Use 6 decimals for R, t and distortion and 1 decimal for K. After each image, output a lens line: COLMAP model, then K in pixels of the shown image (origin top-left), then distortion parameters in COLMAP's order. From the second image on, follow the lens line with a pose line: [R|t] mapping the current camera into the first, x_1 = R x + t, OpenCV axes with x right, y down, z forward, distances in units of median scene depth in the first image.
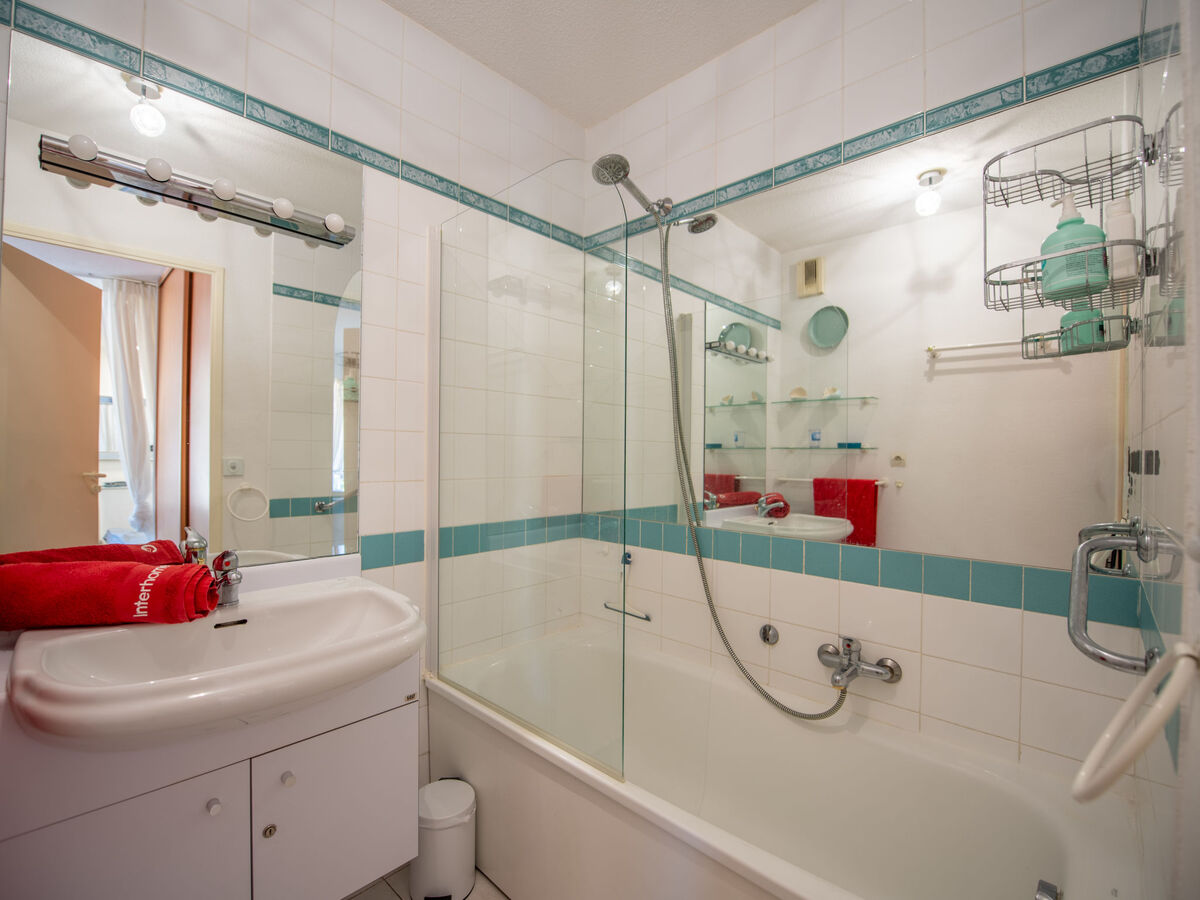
lens RADIAL K [[532.9, 0, 597.6], [0, 532.9, 452.7], [0, 0, 1]] dist [-0.014543, -0.004292]
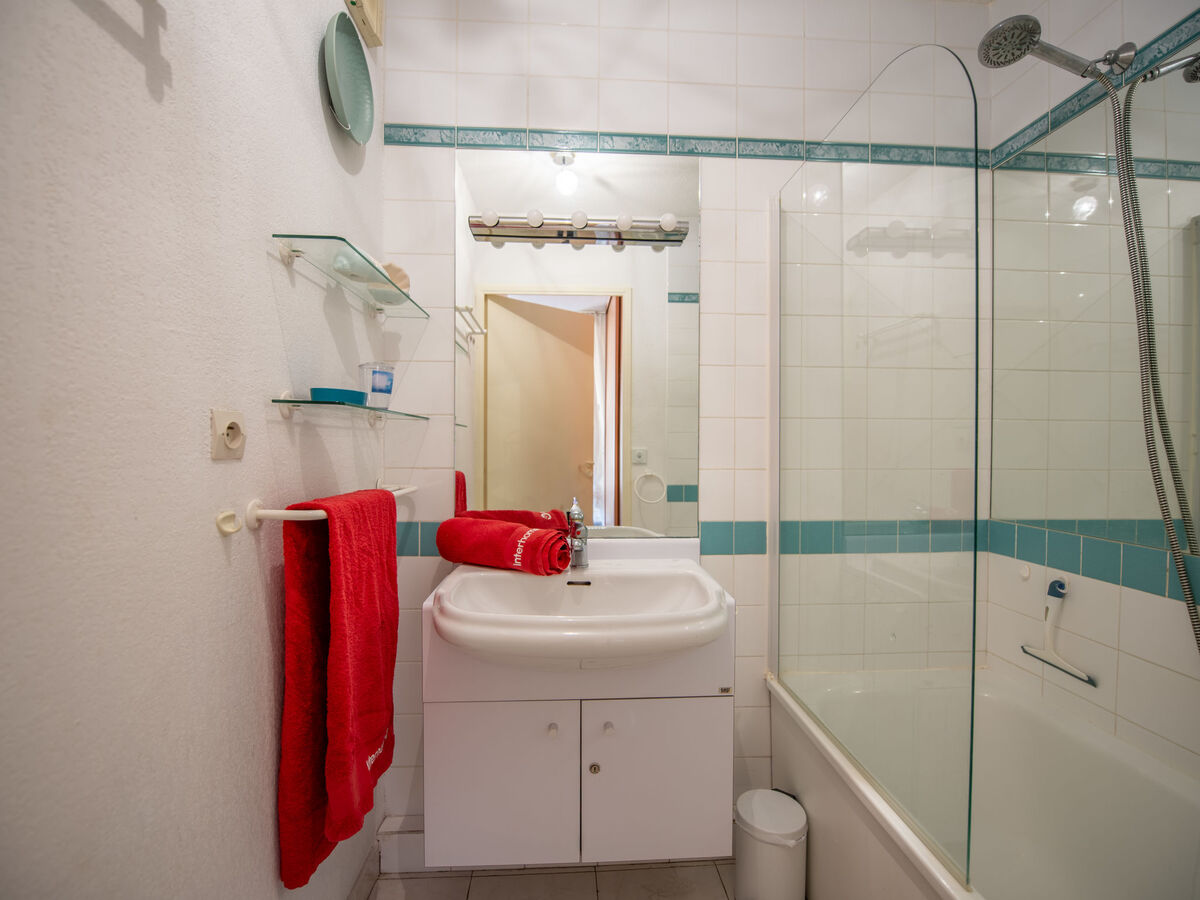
lens RADIAL K [[545.0, 0, 598.8], [0, 545.0, 452.9], [0, 0, 1]] dist [-0.016133, -0.003308]
pose [[0.726051, 0.001853, -0.687639, 0.118214], [0.006490, 0.999933, 0.009548, 0.011525], [0.687610, -0.011395, 0.725990, 0.091012]]
